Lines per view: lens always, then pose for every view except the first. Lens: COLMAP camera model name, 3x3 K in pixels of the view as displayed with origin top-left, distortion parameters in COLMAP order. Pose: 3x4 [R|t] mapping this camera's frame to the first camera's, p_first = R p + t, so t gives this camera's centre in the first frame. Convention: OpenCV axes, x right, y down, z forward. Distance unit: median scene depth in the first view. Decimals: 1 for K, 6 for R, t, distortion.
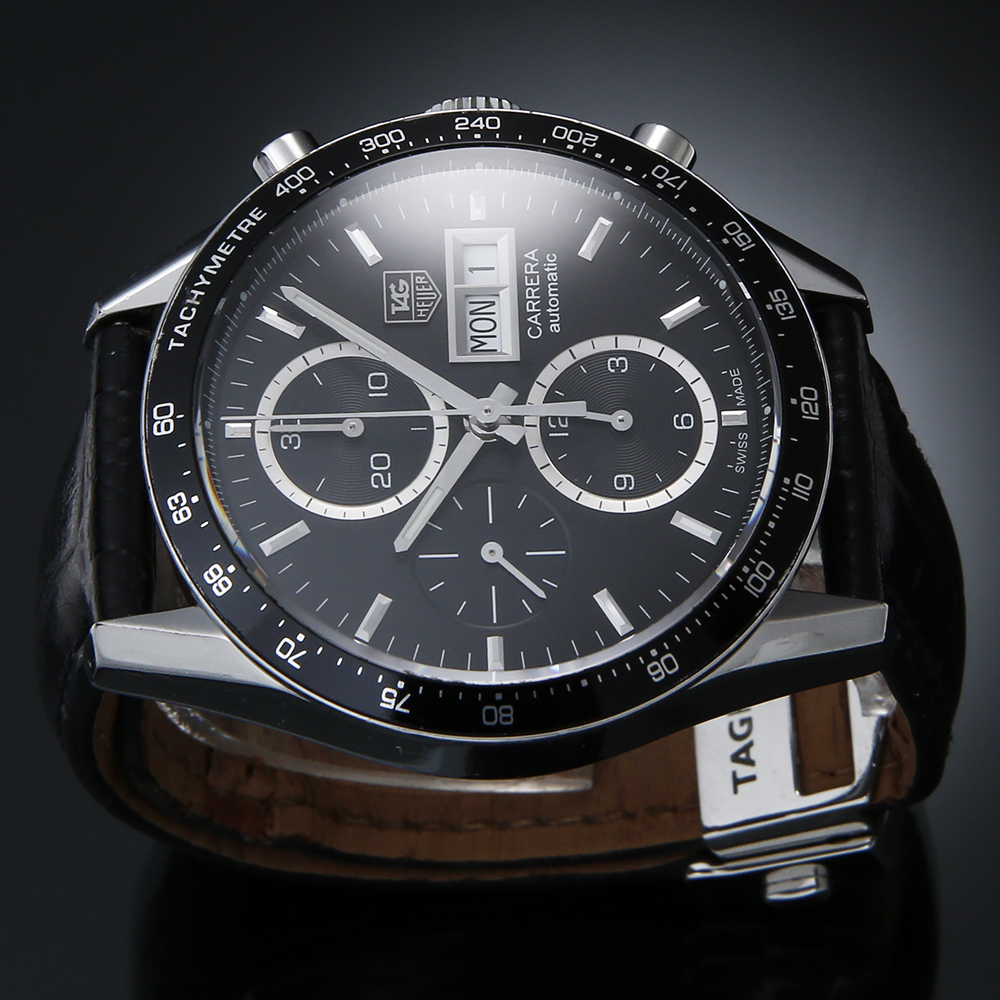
lens RADIAL K [[4530.6, 0, 513.0], [0, 4530.6, 502.1], [0, 0, 1]] dist [0.026952, -3.282879]
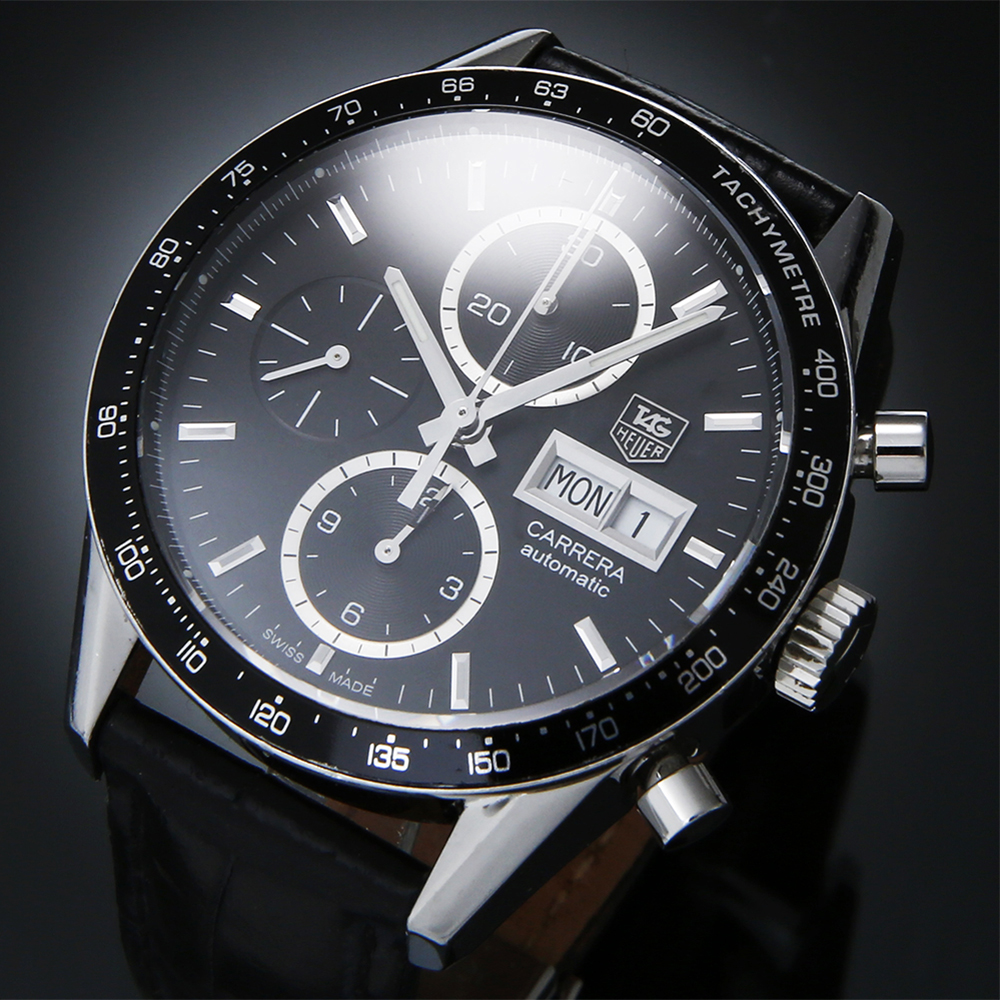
lens RADIAL K [[4530.6, 0, 513.0], [0, 4530.6, 502.1], [0, 0, 1]] dist [0.026952, -3.282879]
pose [[-0.552703, 0.795931, -0.247007, 0.219350], [-0.722235, -0.309585, 0.618493, -0.574498], [0.415808, 0.520240, 0.745958, 0.346599]]
